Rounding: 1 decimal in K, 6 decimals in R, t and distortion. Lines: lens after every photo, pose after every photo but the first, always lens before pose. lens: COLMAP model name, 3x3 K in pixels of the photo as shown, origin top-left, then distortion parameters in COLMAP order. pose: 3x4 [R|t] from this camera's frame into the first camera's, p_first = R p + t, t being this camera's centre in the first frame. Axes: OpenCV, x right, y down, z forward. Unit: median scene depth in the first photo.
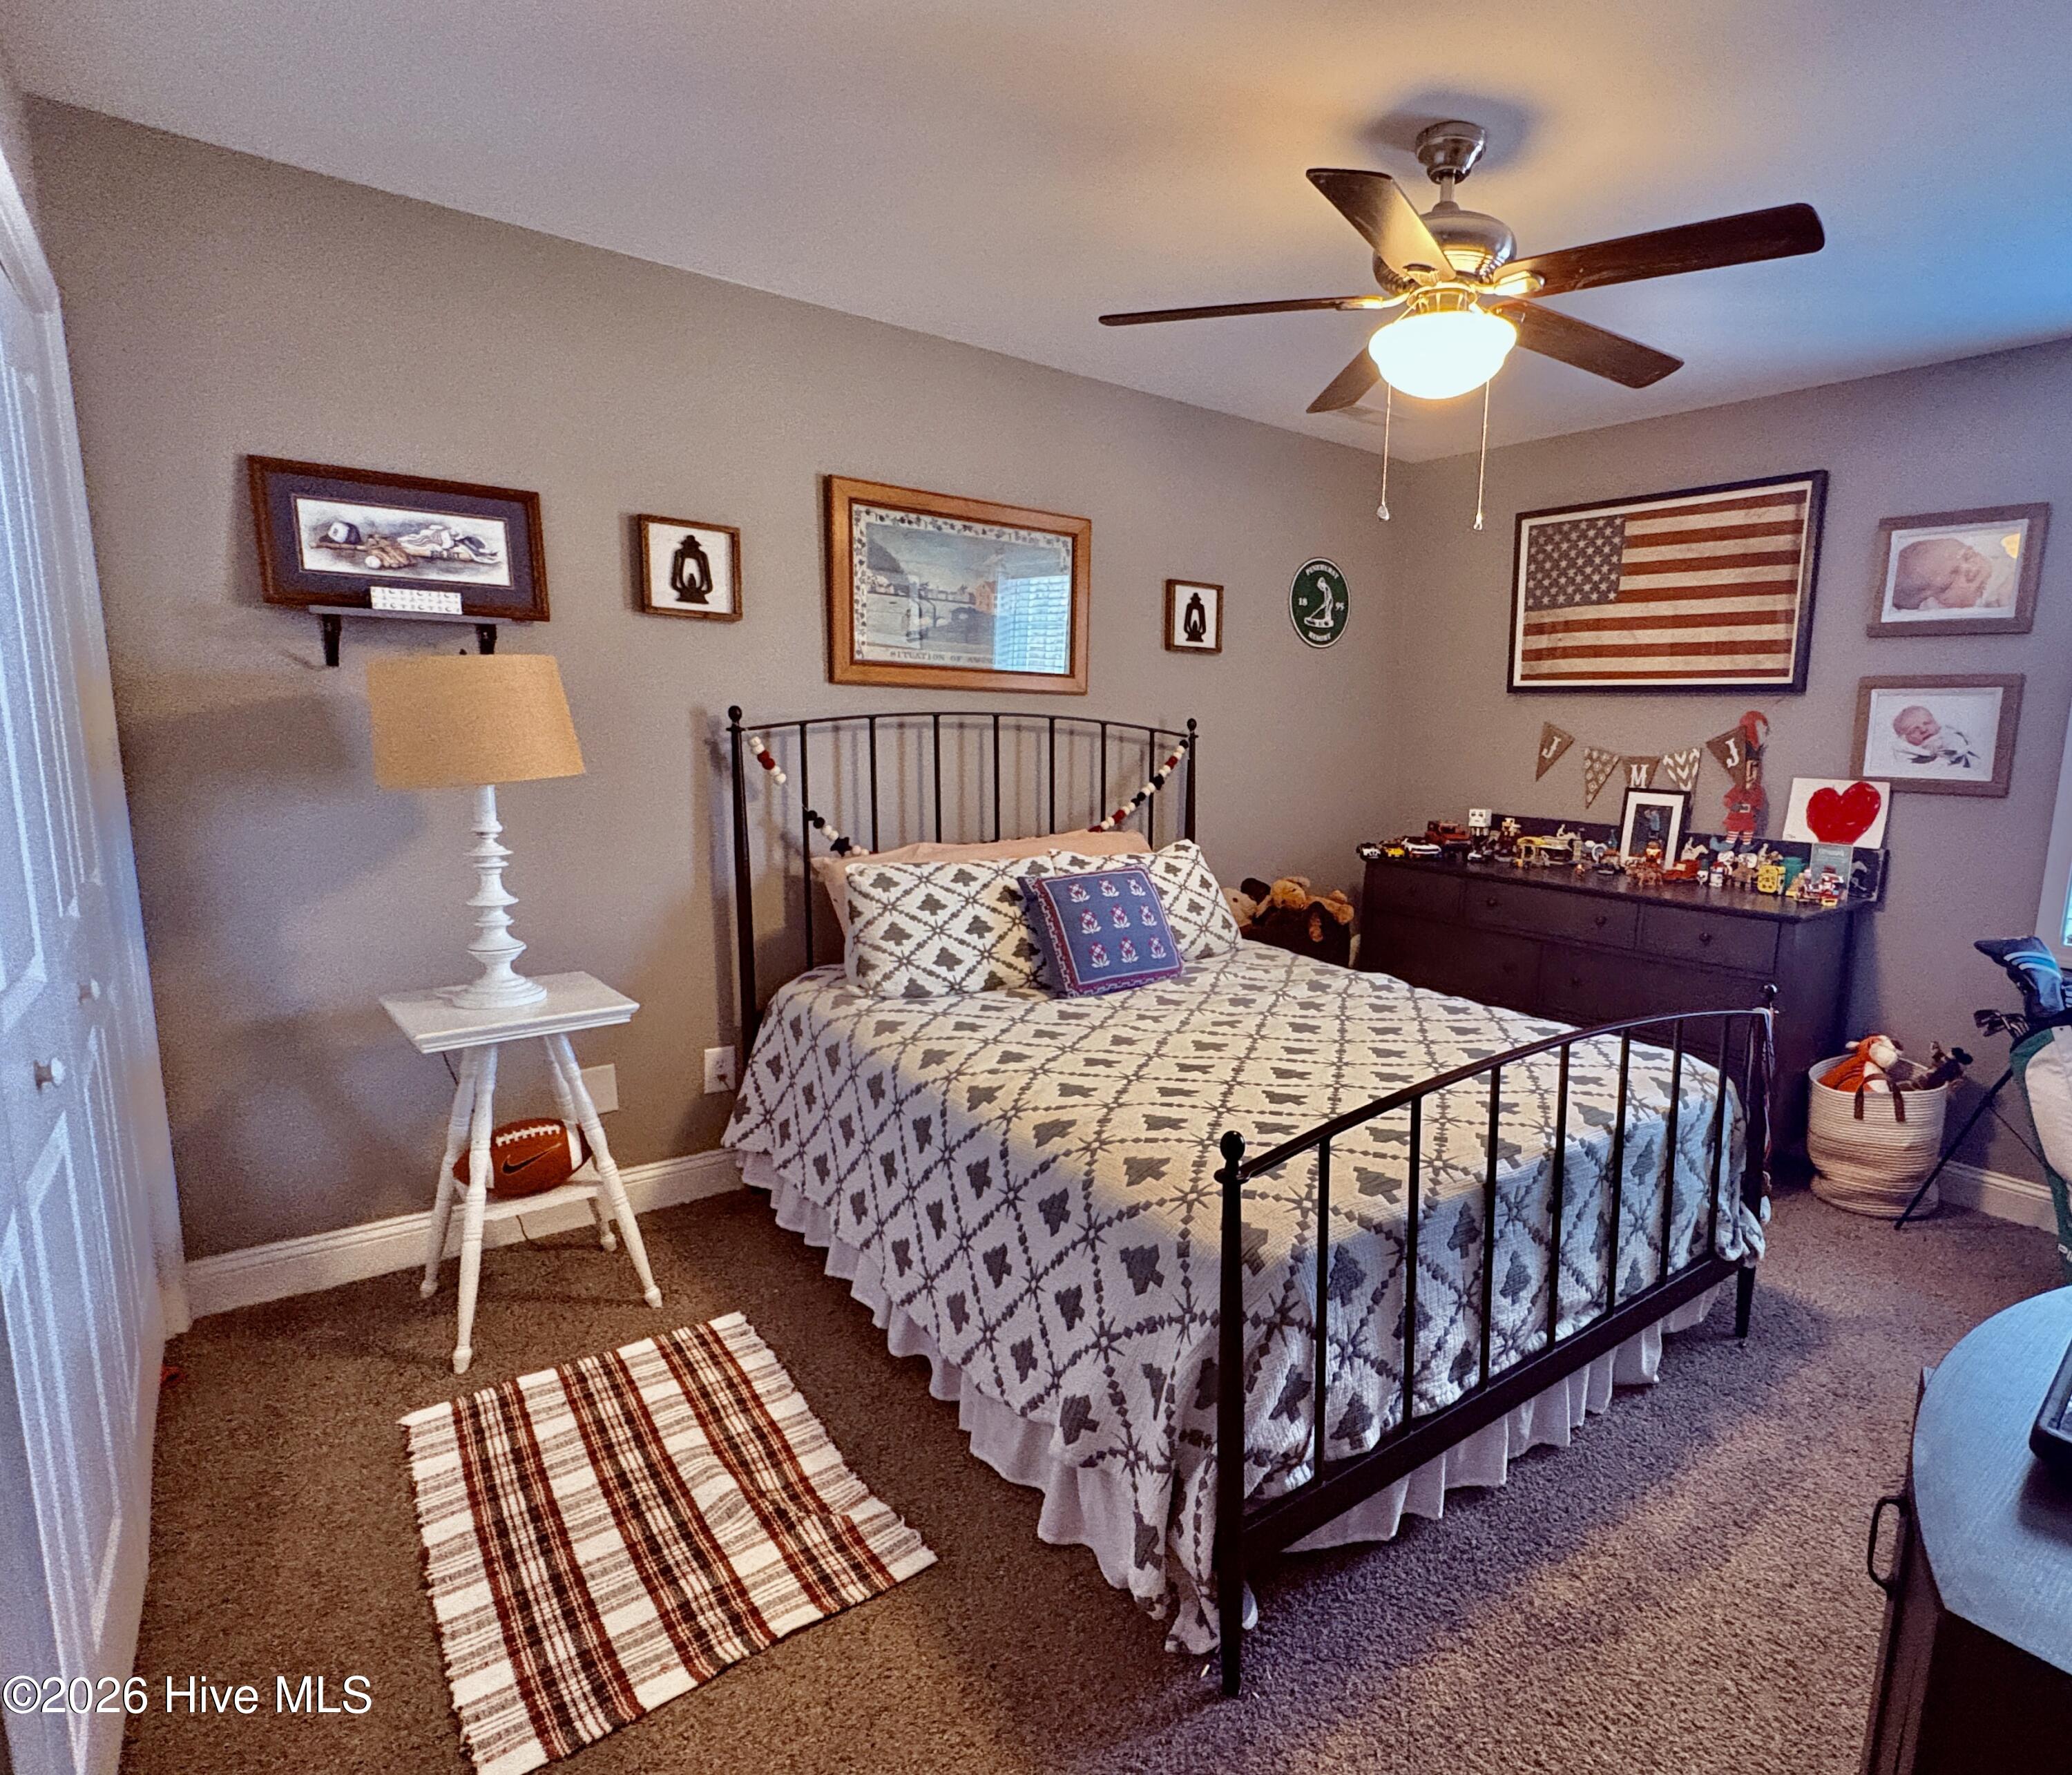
lens RADIAL K [[1078.8, 0, 1036.3], [0, 1078.8, 925.6], [0, 0, 1]] dist [-0.000469, 0.033716]
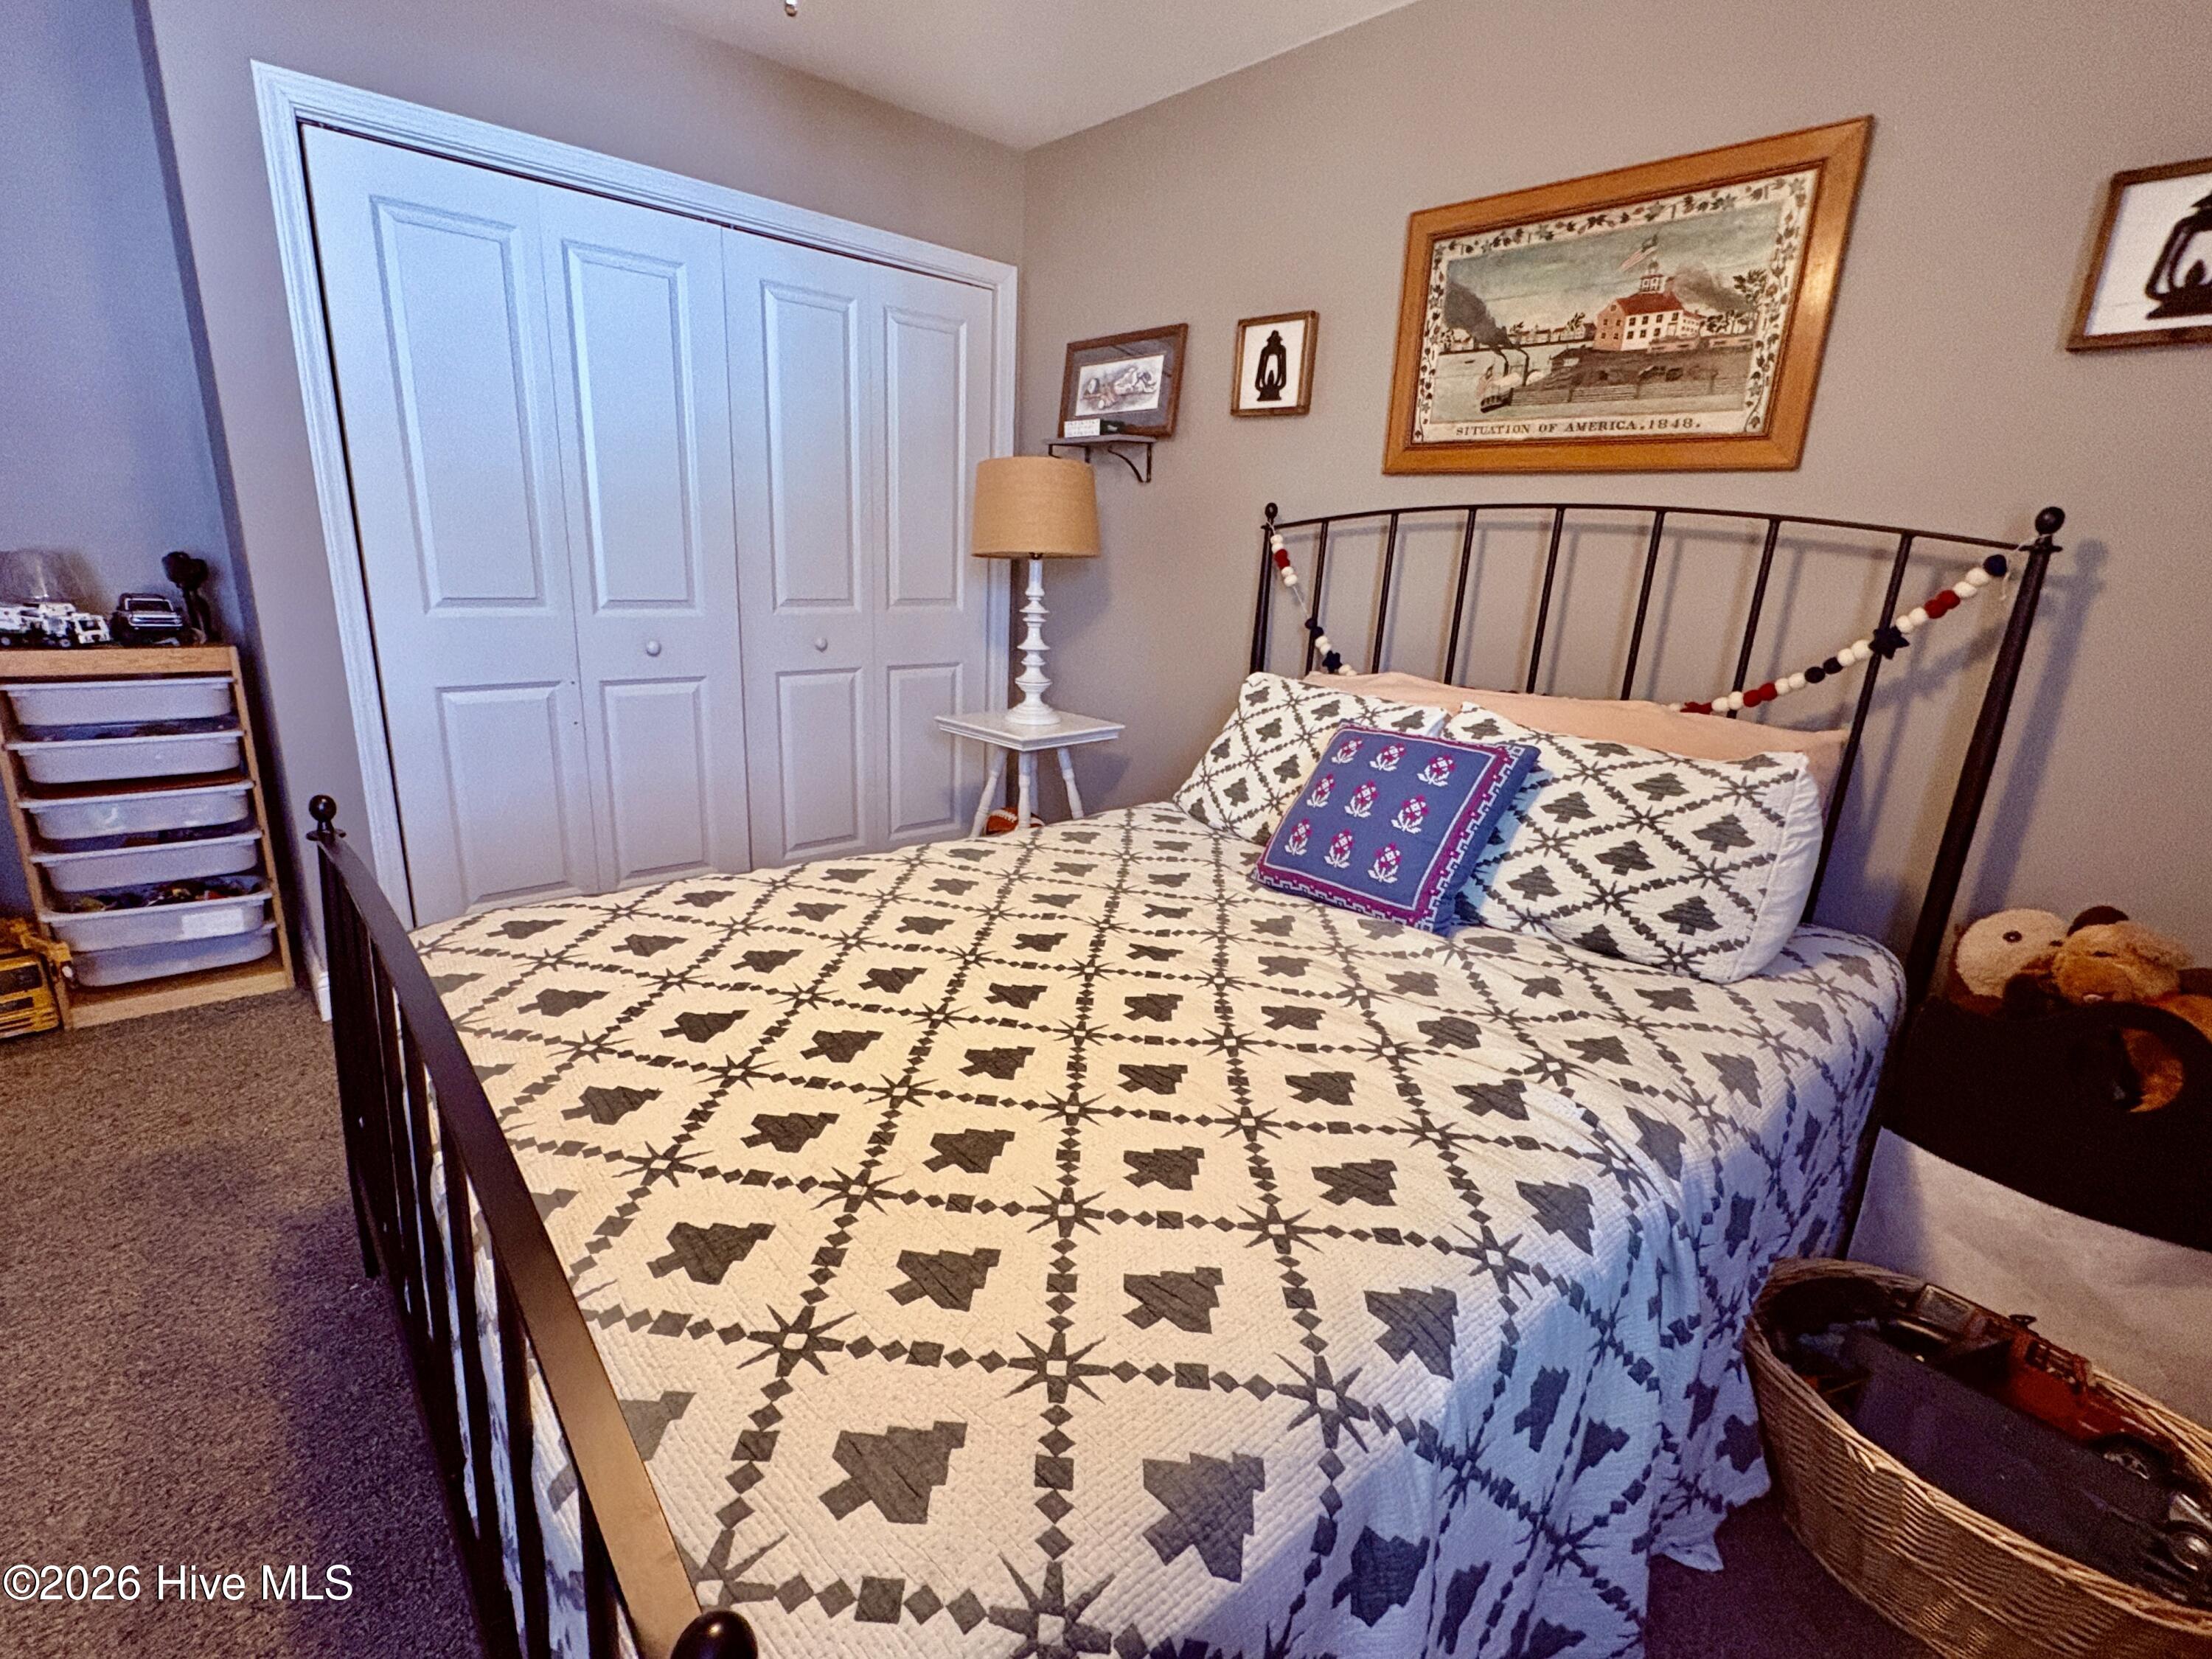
lens RADIAL K [[1037.1, 0, 1106.0], [0, 1037.1, 829.5], [0, 0, 1]] dist [0.030472, 0.000393]
pose [[0.104472, 0.297182, -0.949088, 0.674848], [-0.175741, 0.944809, 0.276497, -0.146456], [0.978877, 0.137907, 0.150933, 0.691992]]
